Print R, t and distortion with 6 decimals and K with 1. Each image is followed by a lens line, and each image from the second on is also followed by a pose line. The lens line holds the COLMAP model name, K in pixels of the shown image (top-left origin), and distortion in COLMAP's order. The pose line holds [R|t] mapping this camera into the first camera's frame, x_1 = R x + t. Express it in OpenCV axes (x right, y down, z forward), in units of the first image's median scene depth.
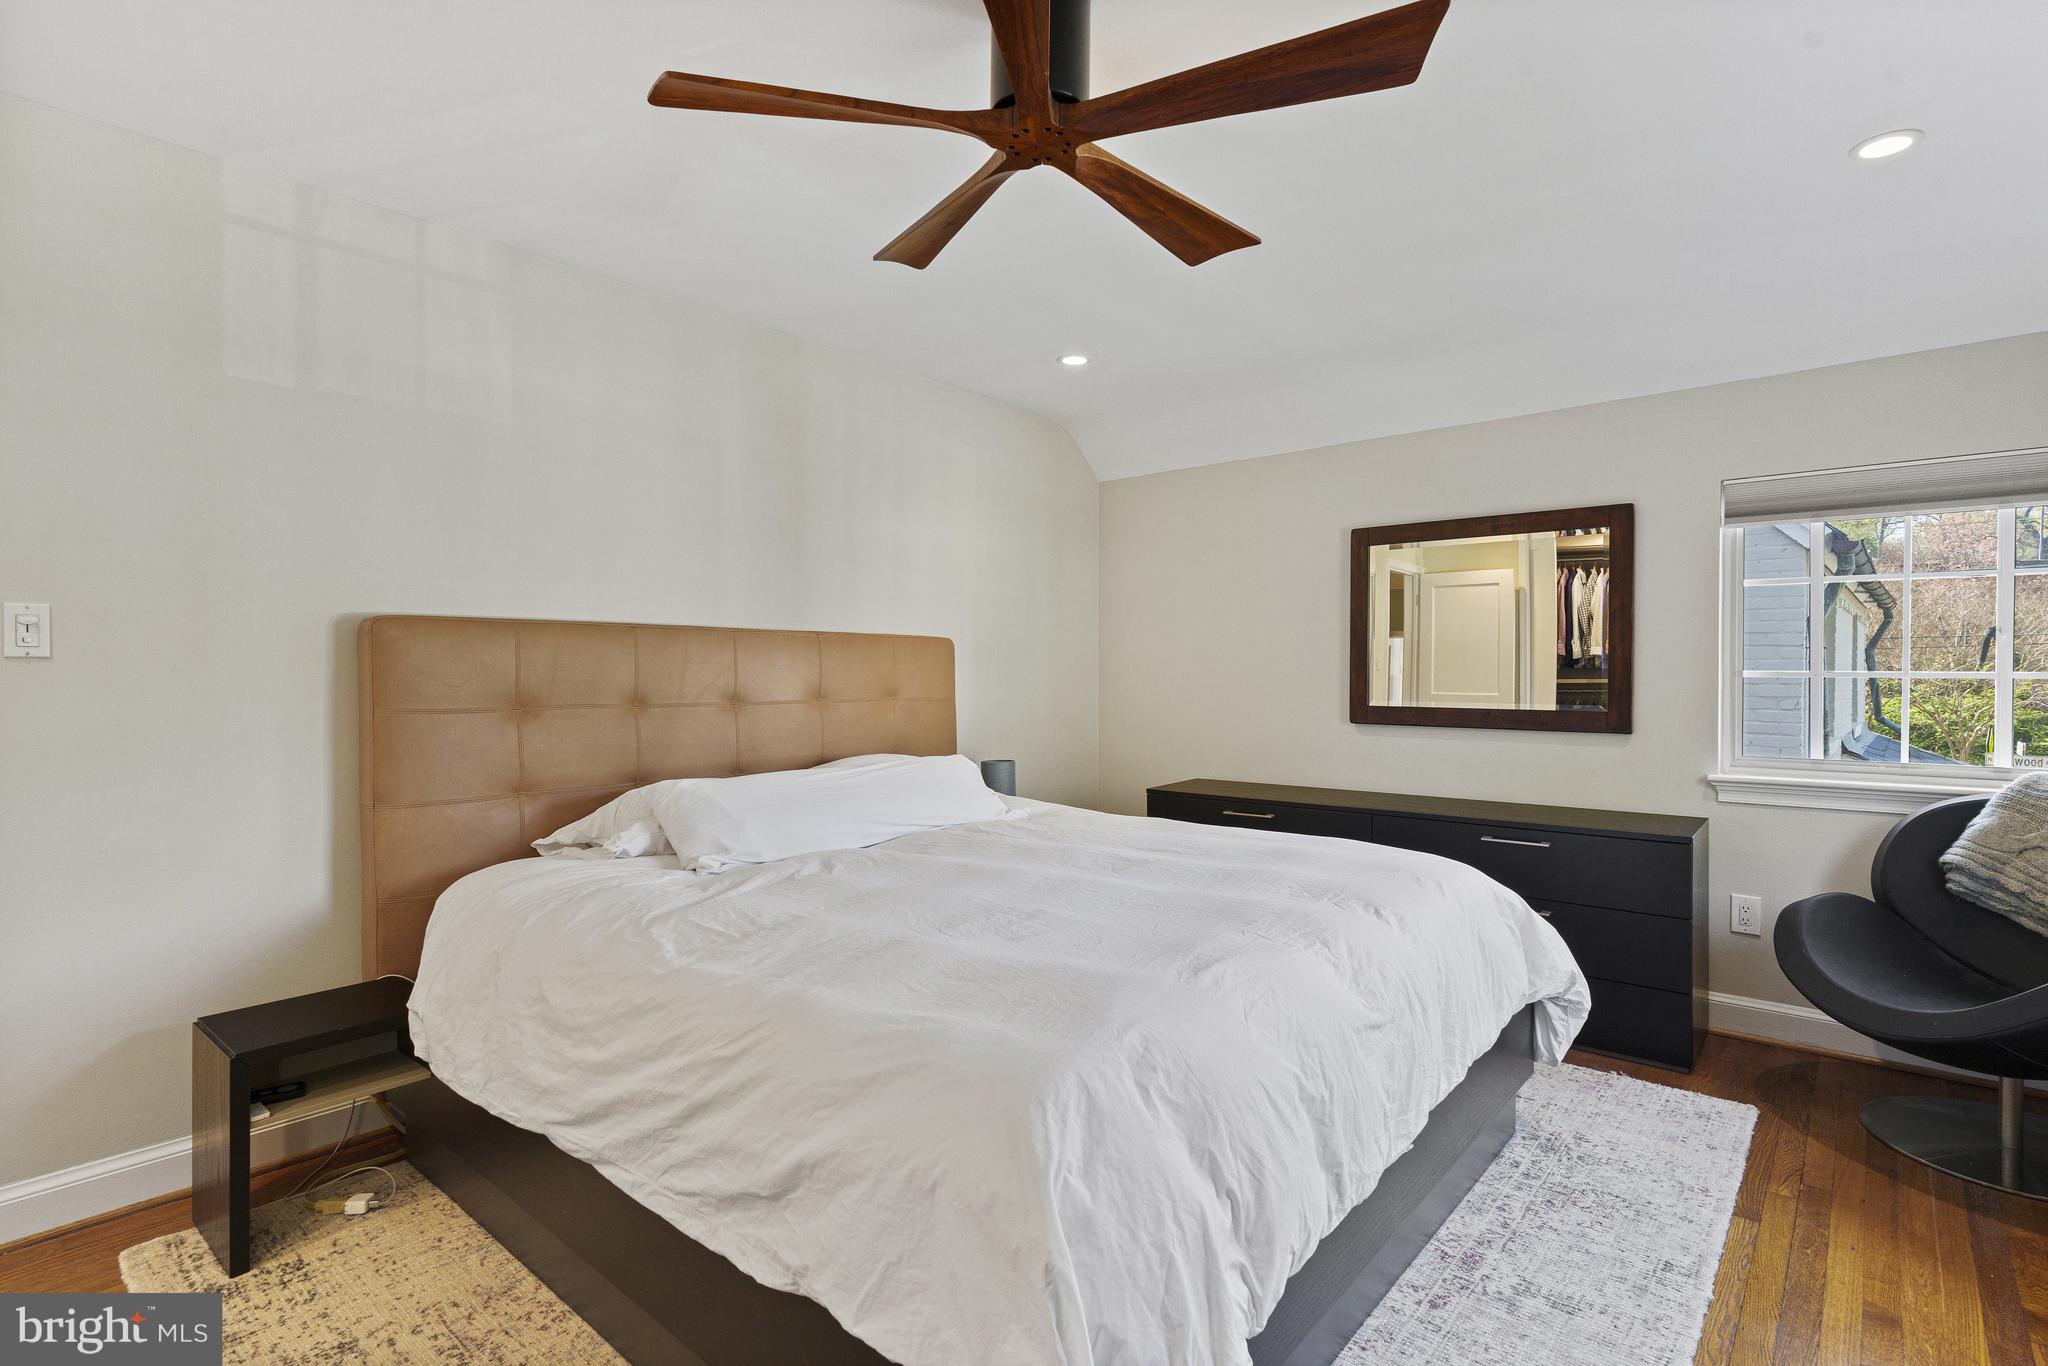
lens RADIAL K [[997.4, 0, 1024.4], [0, 997.4, 659.9], [0, 0, 1]] dist [-0.000155, 0.000044]
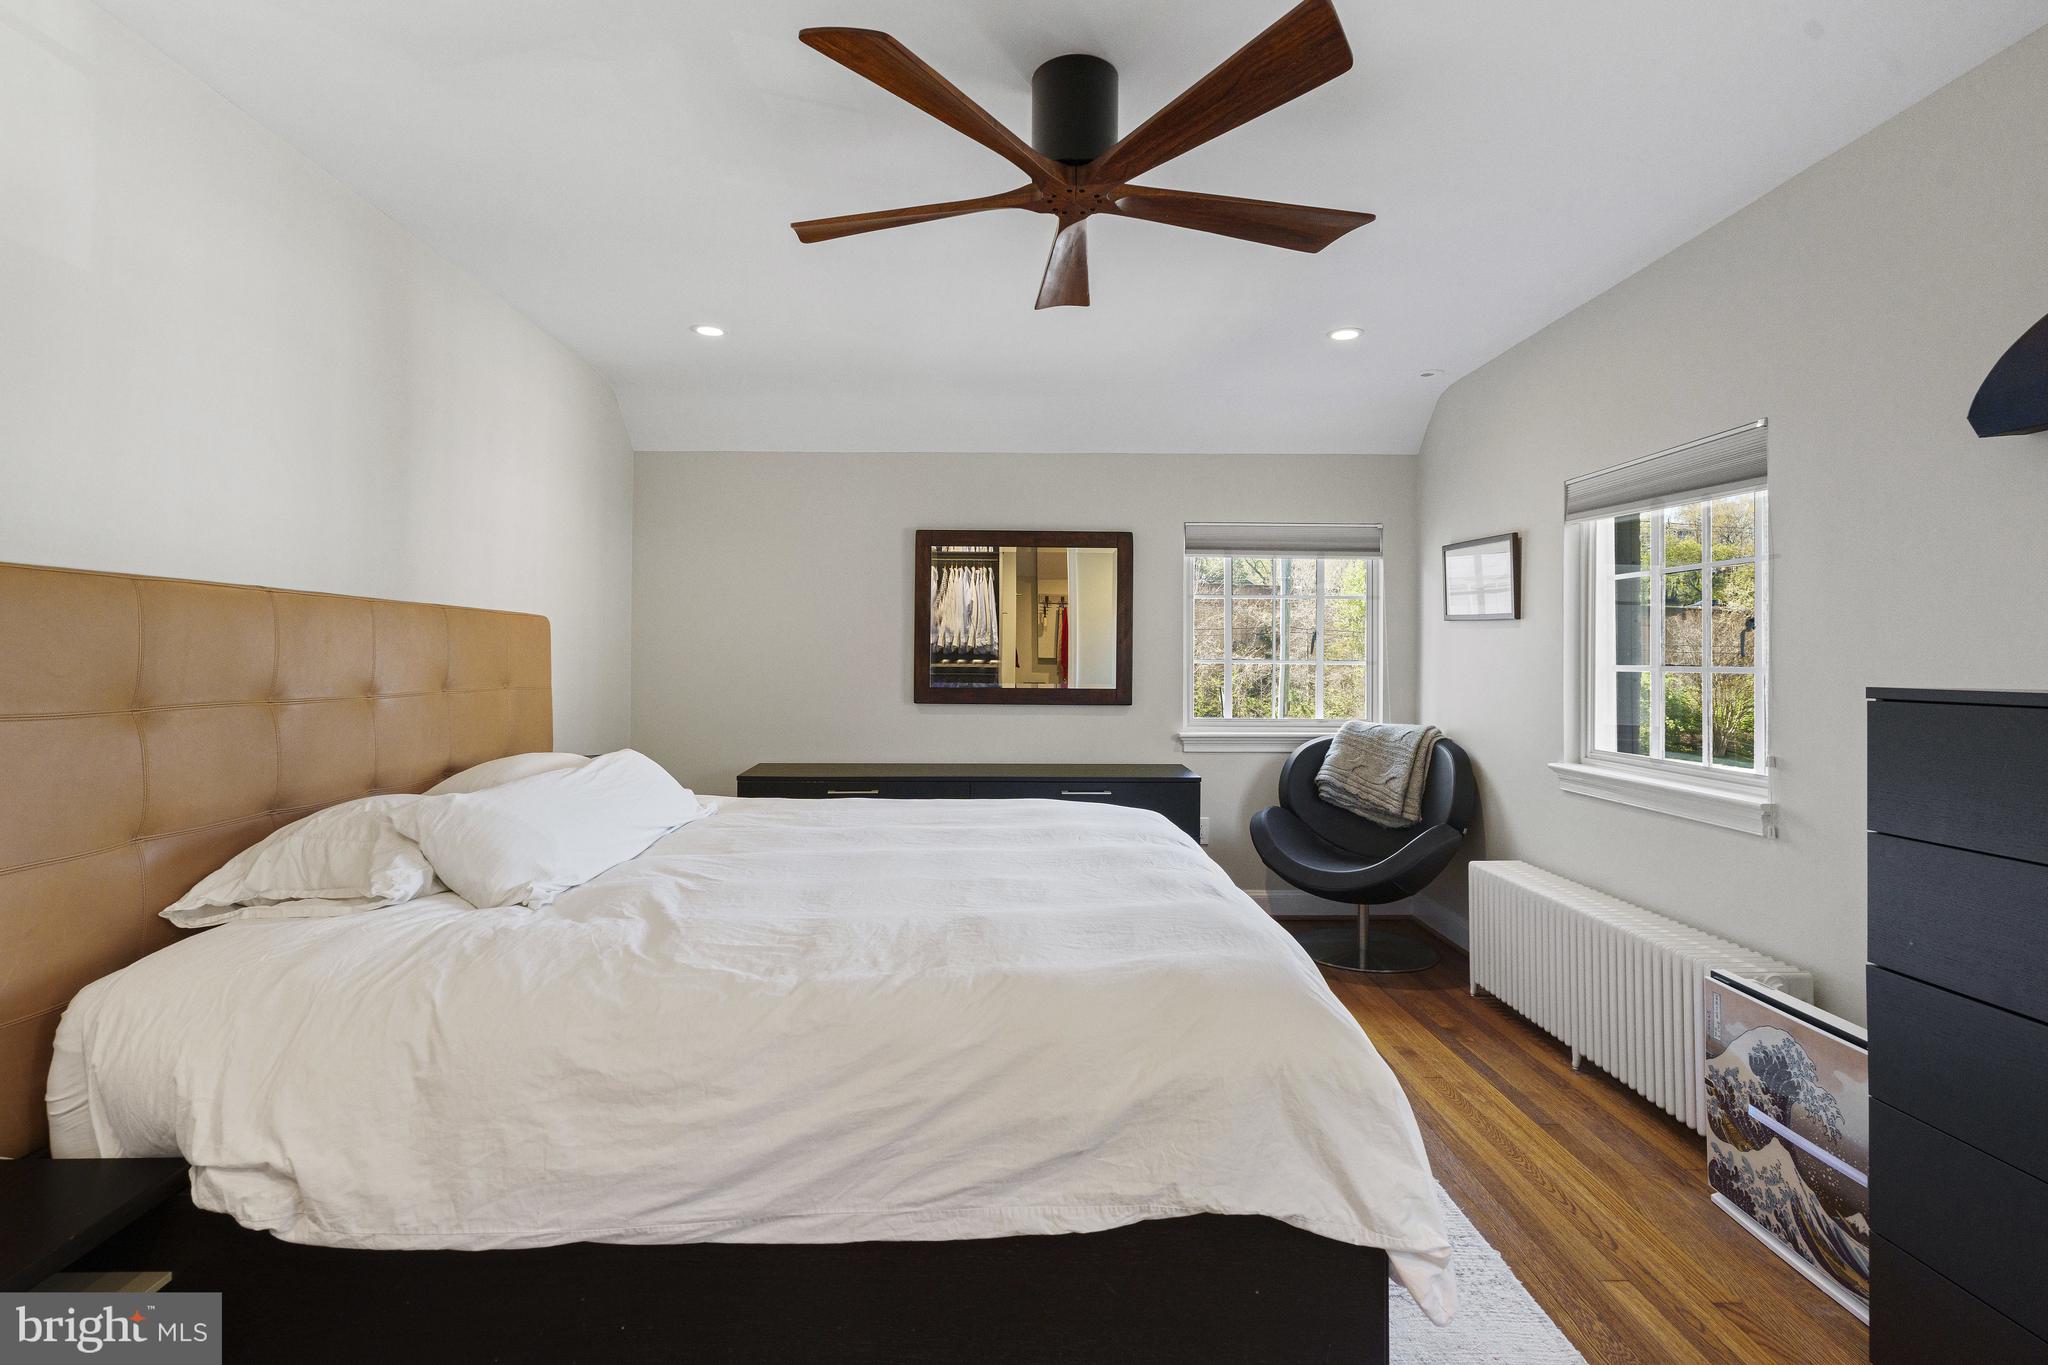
lens RADIAL K [[1017.0, 0, 1019.2], [0, 1017.0, 611.7], [0, 0, 1]] dist [0.000993, 0.000183]
pose [[0.745318, 0.034619, 0.665809, -0.521876], [-0.016037, 0.999293, -0.034006, -0.002055], [-0.666516, 0.014667, 0.745347, 0.107944]]
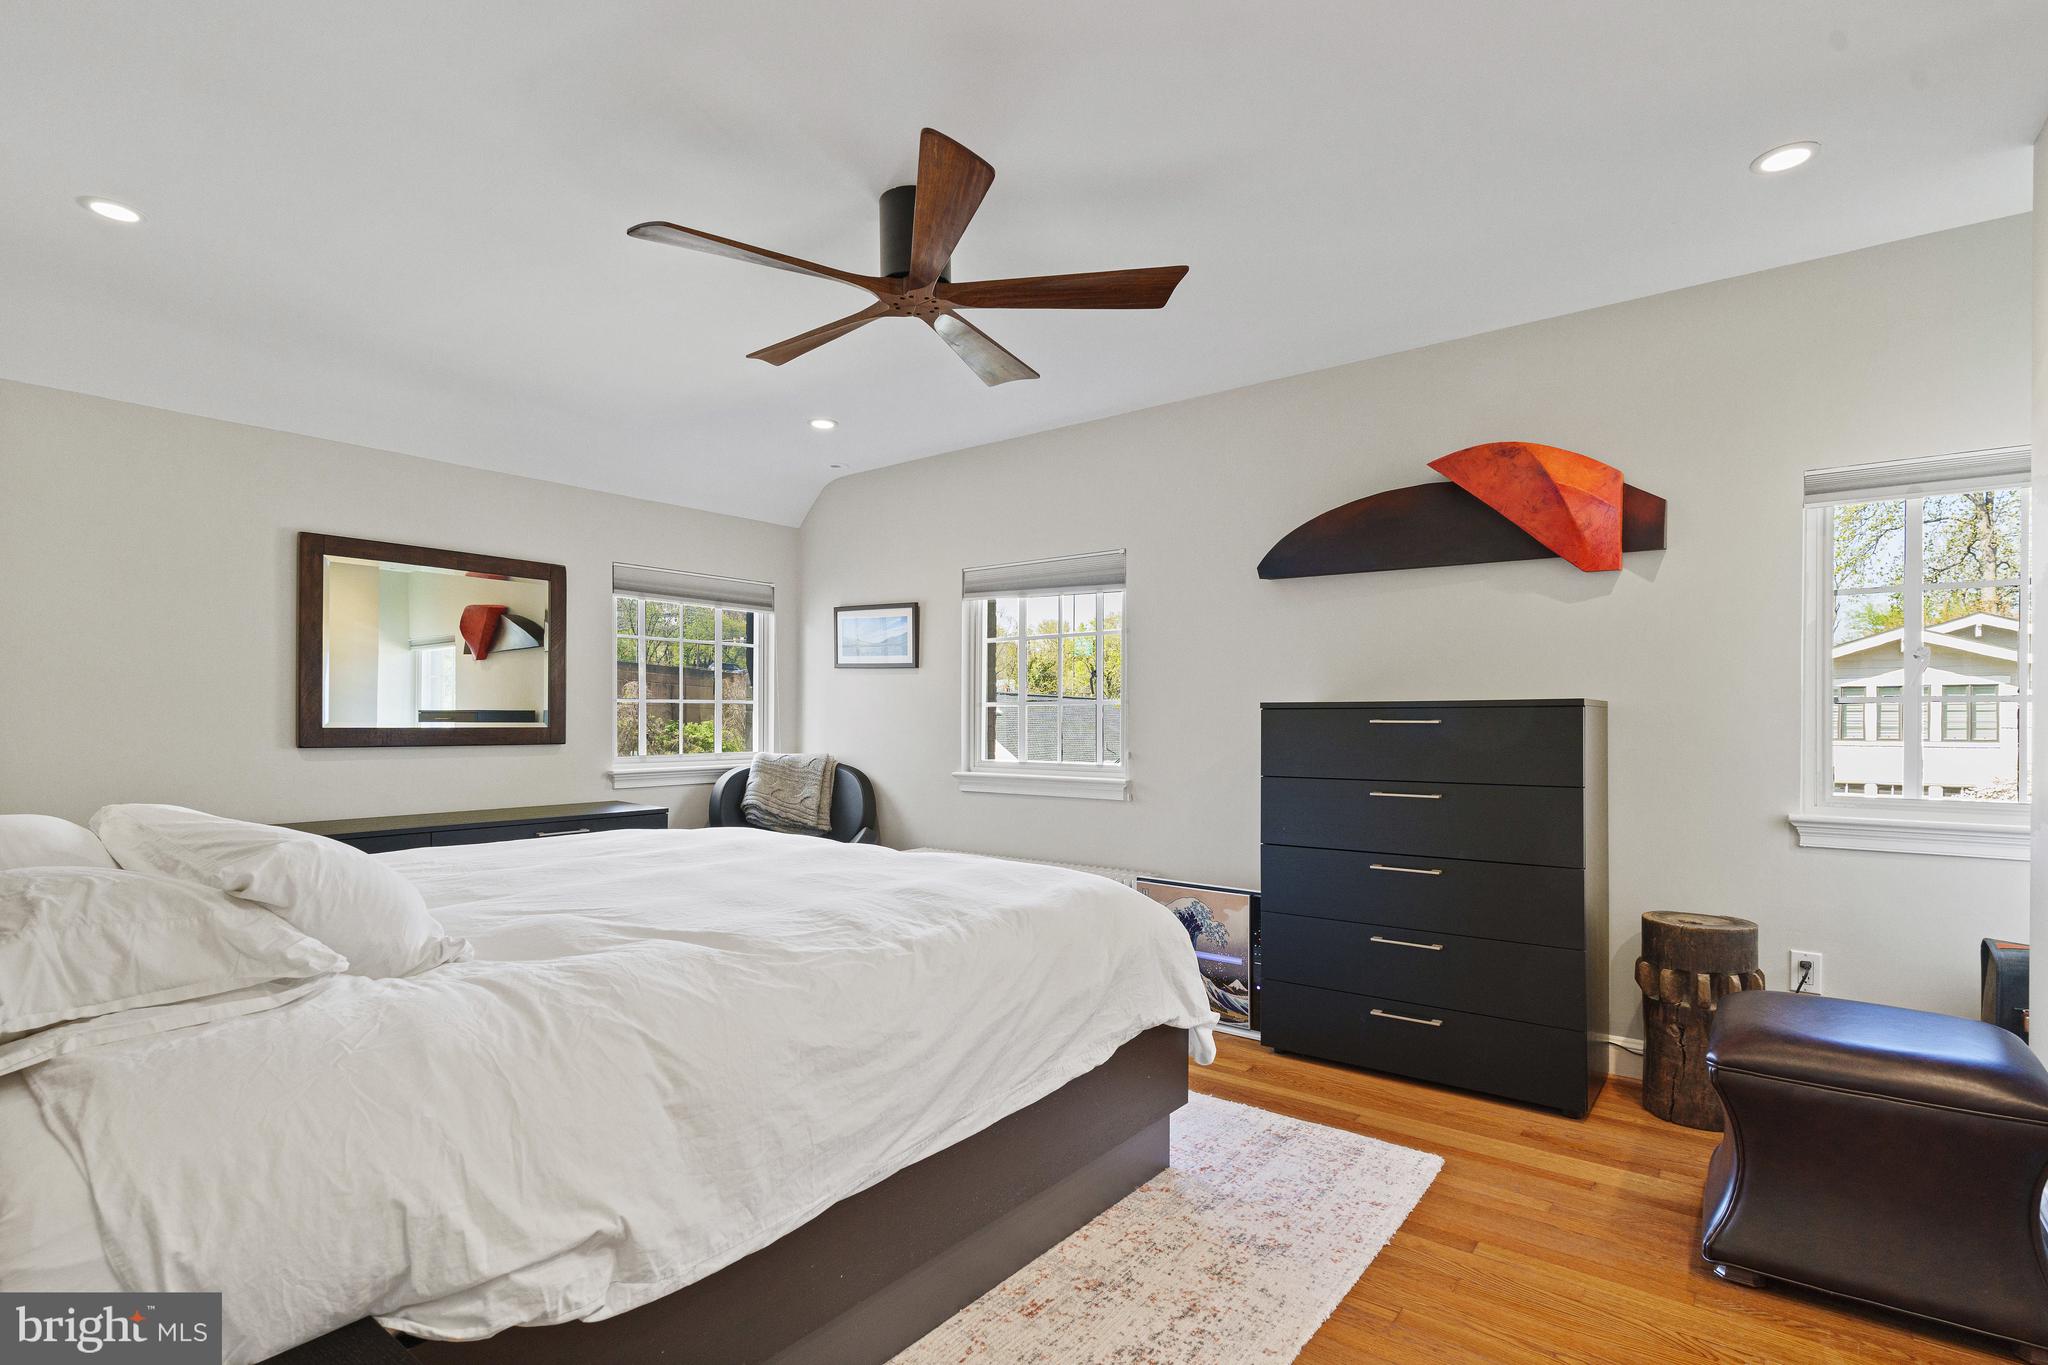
lens RADIAL K [[988.1, 0, 1025.6], [0, 988.1, 694.1], [0, 0, 1]] dist [0.000207, 0.000075]
pose [[-0.051994, 0.026305, 0.998301, -0.892959], [-0.016477, 0.999494, -0.027194, 0.043822], [-0.998511, -0.017863, -0.051534, 0.595058]]
